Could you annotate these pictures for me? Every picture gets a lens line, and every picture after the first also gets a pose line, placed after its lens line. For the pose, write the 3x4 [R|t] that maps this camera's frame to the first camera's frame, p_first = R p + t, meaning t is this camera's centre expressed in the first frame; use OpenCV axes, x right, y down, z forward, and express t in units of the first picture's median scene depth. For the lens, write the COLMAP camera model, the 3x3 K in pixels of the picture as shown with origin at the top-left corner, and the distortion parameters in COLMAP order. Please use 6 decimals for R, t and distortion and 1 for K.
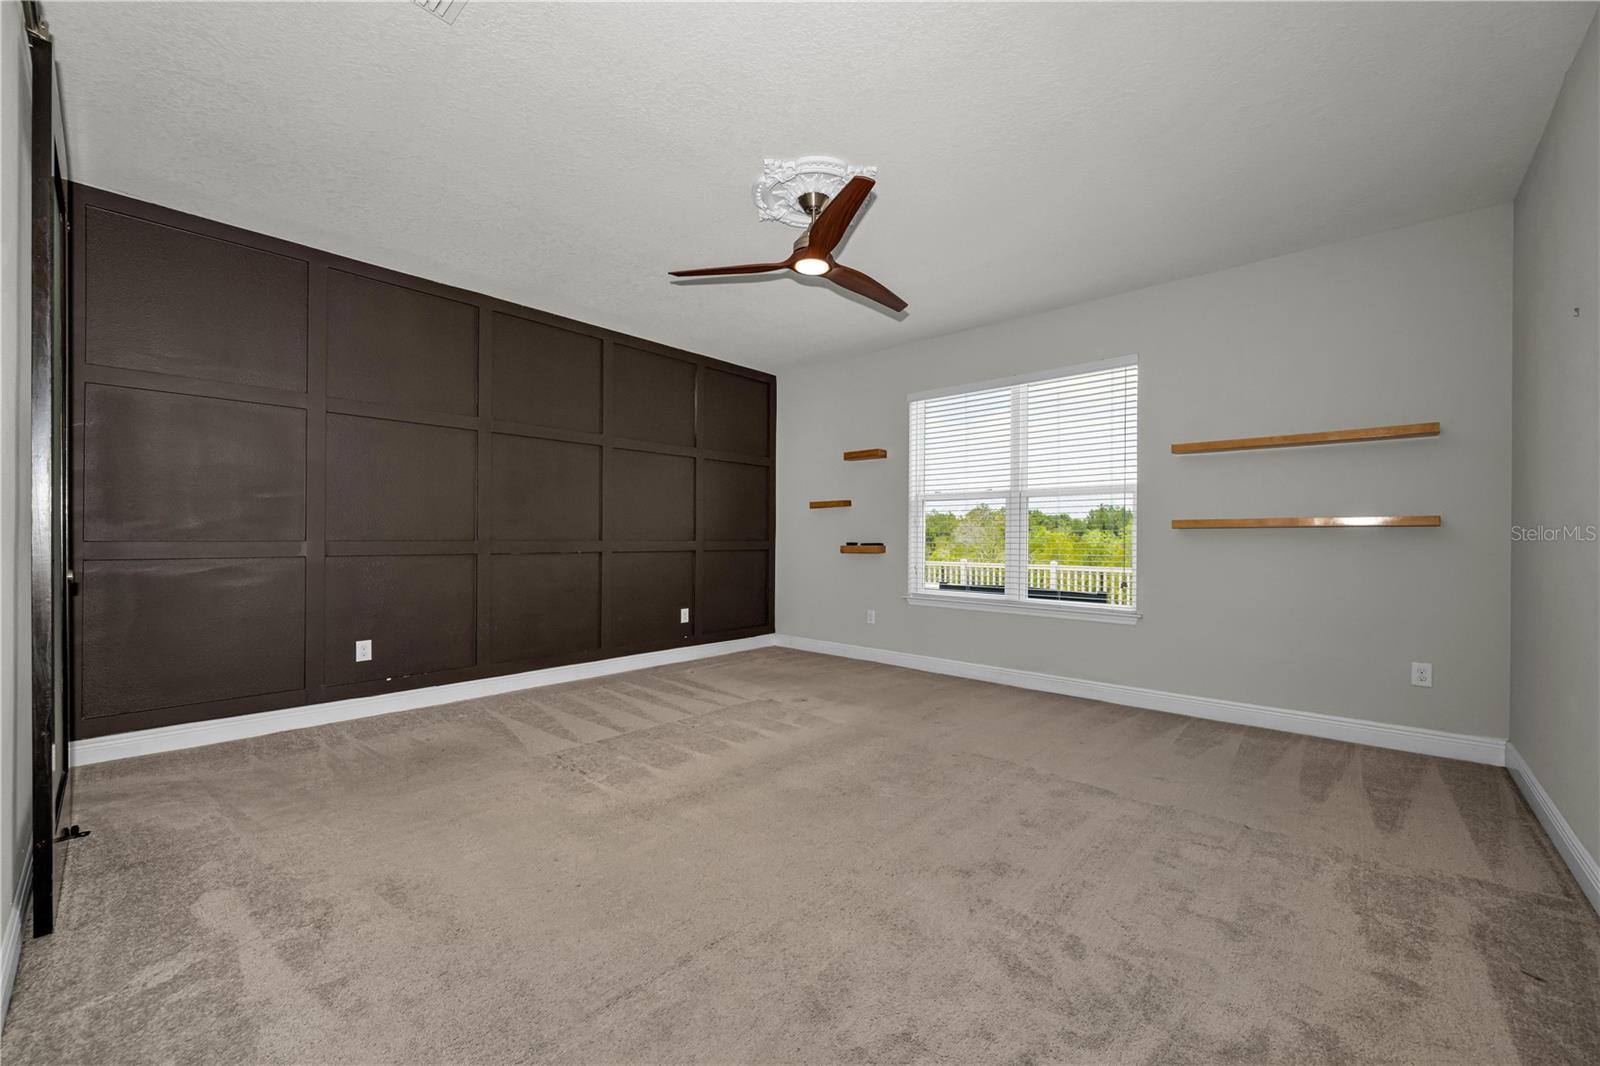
lens RADIAL K [[634.8, 0, 797.5], [0, 634.8, 538.5], [0, 0, 1]] dist [-0.000334, 0.000029]
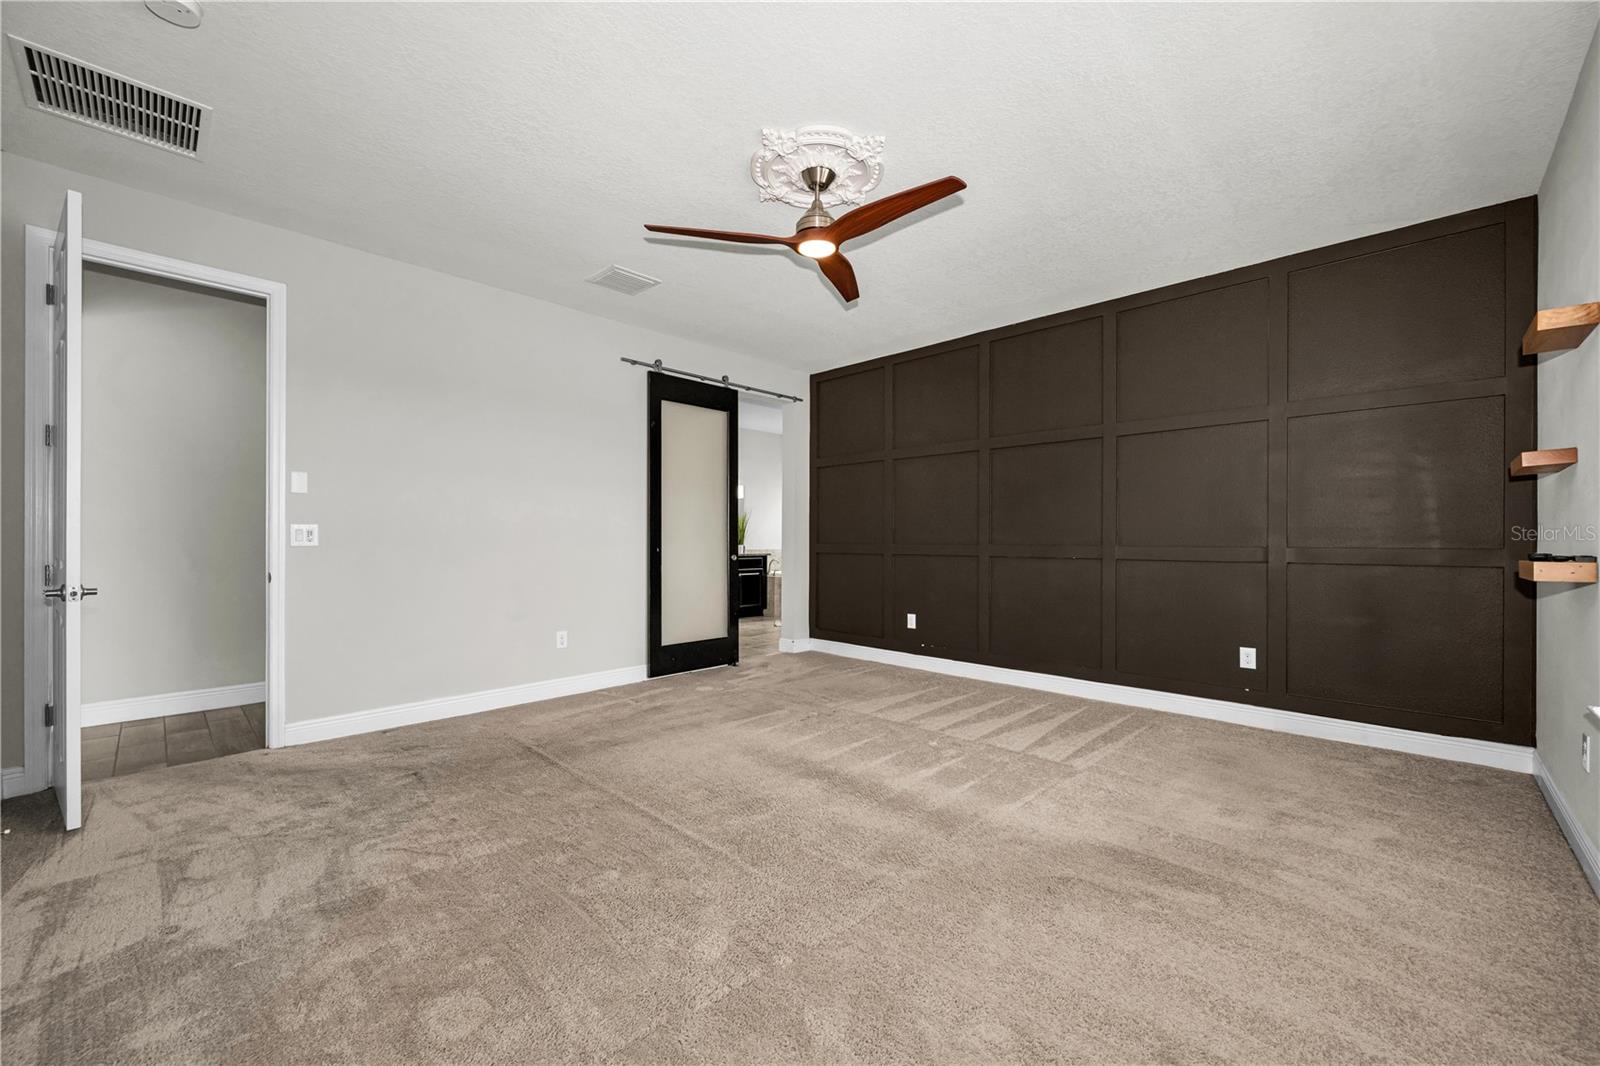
lens RADIAL K [[625.2, 0, 806.0], [0, 625.2, 554.8], [0, 0, 1]] dist [0.000654, 0.000079]
pose [[-0.045089, 0.014004, -0.998885, 0.751906], [-0.000325, 0.999901, 0.014033, 0.006287], [0.998983, 0.000957, -0.045080, 0.845459]]
